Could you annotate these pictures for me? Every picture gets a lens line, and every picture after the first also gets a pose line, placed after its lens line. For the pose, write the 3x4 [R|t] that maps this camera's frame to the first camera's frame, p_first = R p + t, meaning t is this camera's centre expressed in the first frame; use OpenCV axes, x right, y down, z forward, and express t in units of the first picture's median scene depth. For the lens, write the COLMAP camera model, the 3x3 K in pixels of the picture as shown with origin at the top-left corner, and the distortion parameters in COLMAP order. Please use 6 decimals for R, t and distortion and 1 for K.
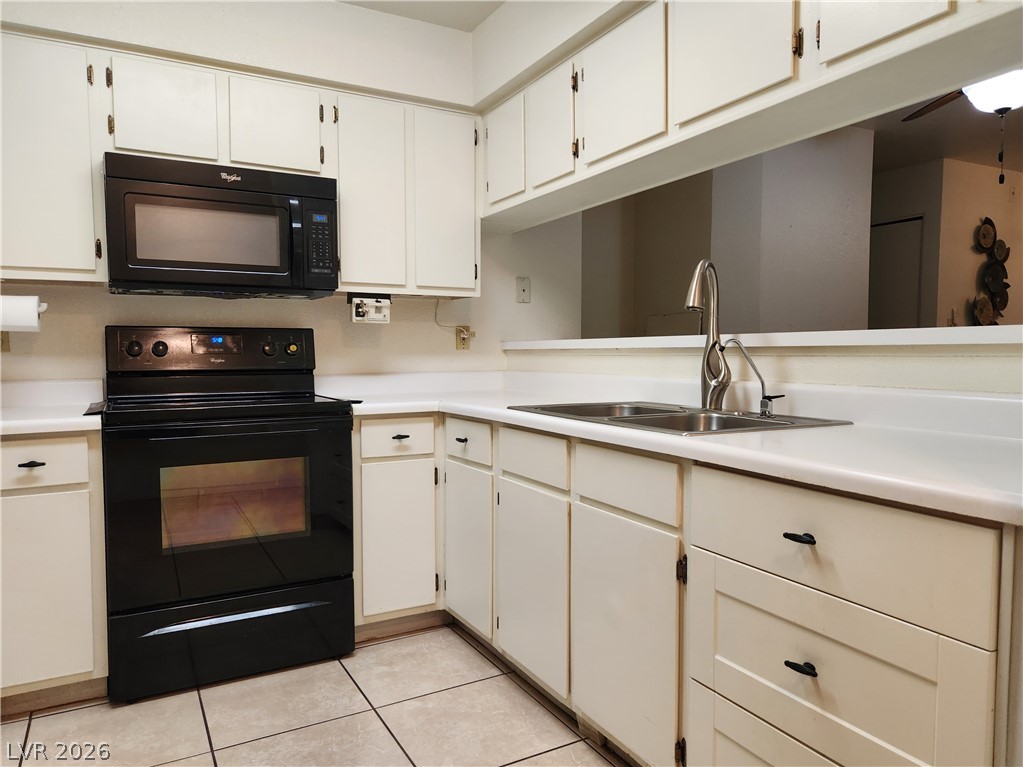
lens RADIAL K [[706.7, 0, 513.0], [0, 706.7, 386.0], [0, 0, 1]] dist [0.062220, -0.043906]
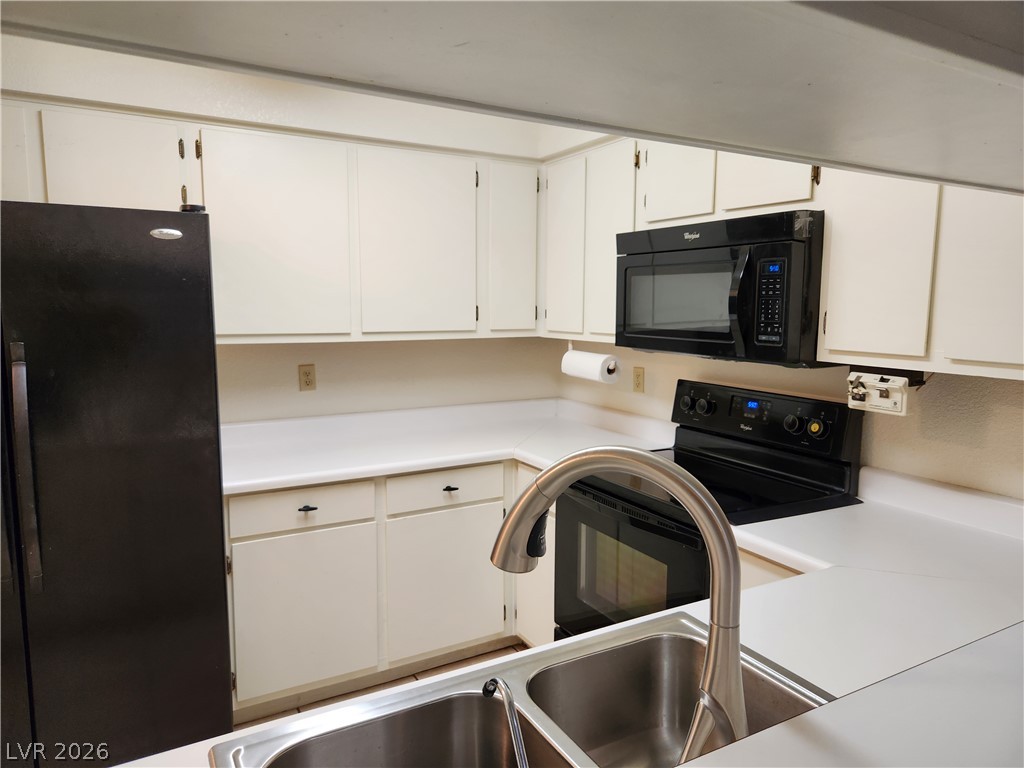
lens RADIAL K [[707.4, 0, 508.5], [0, 707.4, 382.7], [0, 0, 1]] dist [0.062220, -0.043906]
pose [[-0.002053, 0.126009, -0.992027, 0.568441], [-0.059871, 0.990234, 0.125905, -0.226732], [0.998204, 0.059652, 0.005512, 0.846345]]
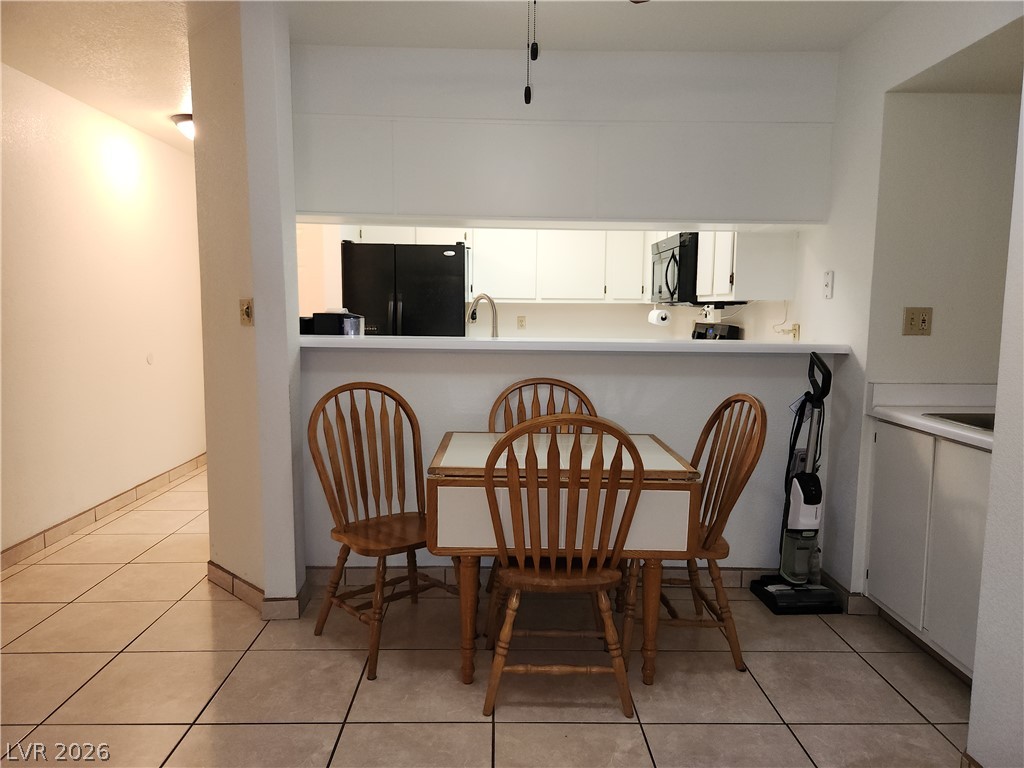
lens RADIAL K [[707.4, 0, 513.6], [0, 707.4, 385.1], [0, 0, 1]] dist [0.062220, -0.043906]
pose [[-0.462553, 0.098597, -0.881092, 1.533997], [-0.051305, 0.989155, 0.137624, -0.182833], [0.885106, 0.108863, -0.452478, 1.608952]]
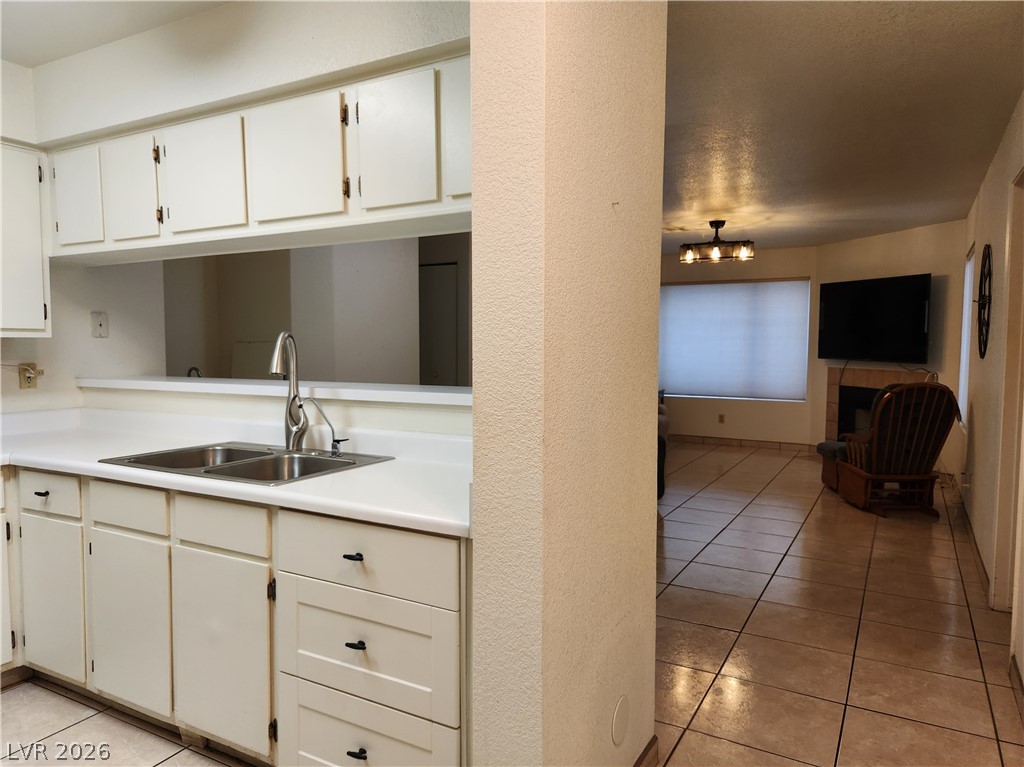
lens RADIAL K [[707.4, 0, 502.3], [0, 707.4, 380.1], [0, 0, 1]] dist [0.062220, -0.043906]
pose [[0.851630, -0.030470, 0.523258, -0.051198], [0.023648, 0.999526, 0.019714, -0.096714], [-0.523610, -0.004415, 0.851946, -0.225116]]
